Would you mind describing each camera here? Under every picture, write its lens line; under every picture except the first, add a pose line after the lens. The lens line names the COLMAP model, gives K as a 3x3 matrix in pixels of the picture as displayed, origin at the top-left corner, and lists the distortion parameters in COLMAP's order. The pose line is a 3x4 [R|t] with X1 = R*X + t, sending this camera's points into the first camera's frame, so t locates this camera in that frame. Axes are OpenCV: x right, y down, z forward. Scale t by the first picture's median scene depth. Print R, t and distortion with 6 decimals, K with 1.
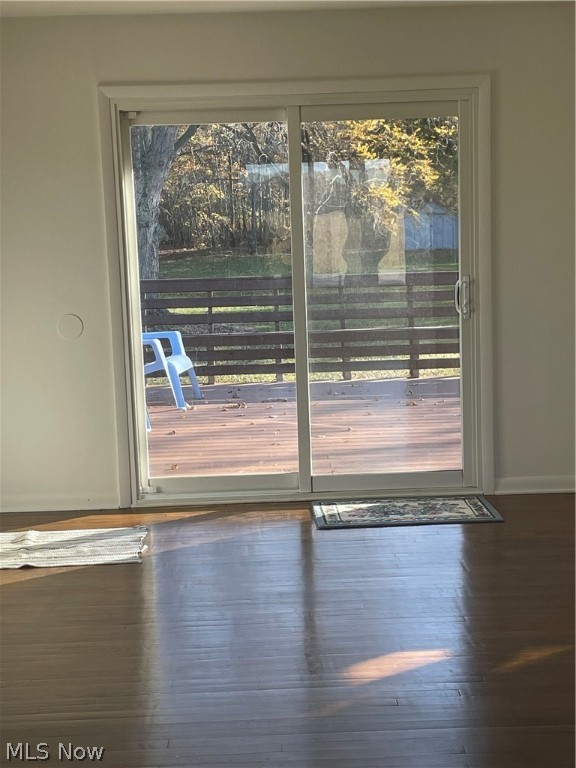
lens RADIAL K [[1257.7, 0, 288.0], [0, 1257.7, 384.0], [0, 0, 1]] dist [0.043303, 0.104938]
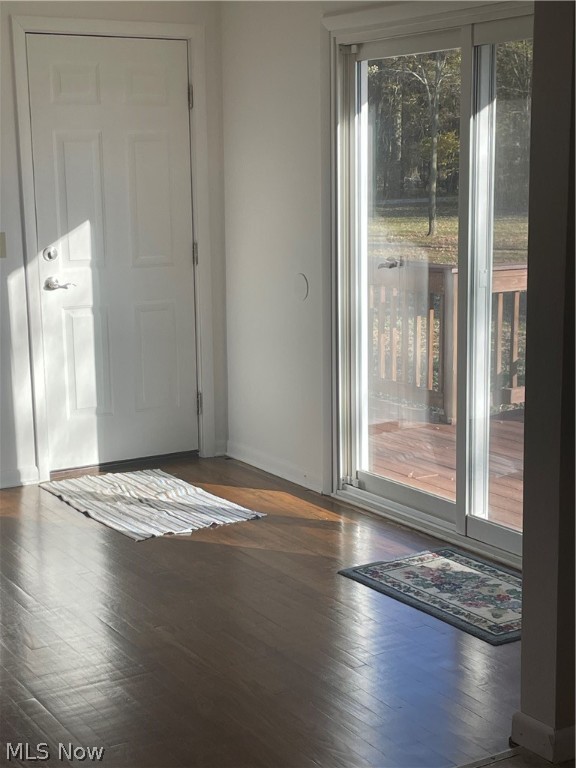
lens RADIAL K [[1257.7, 0, 288.0], [0, 1257.7, 384.0], [0, 0, 1]] dist [0.043303, 0.104938]
pose [[0.512311, 0.173679, -0.841055, 0.627683], [-0.124817, 0.983997, 0.127167, -0.094213], [0.849681, 0.039829, 0.525790, 0.530106]]
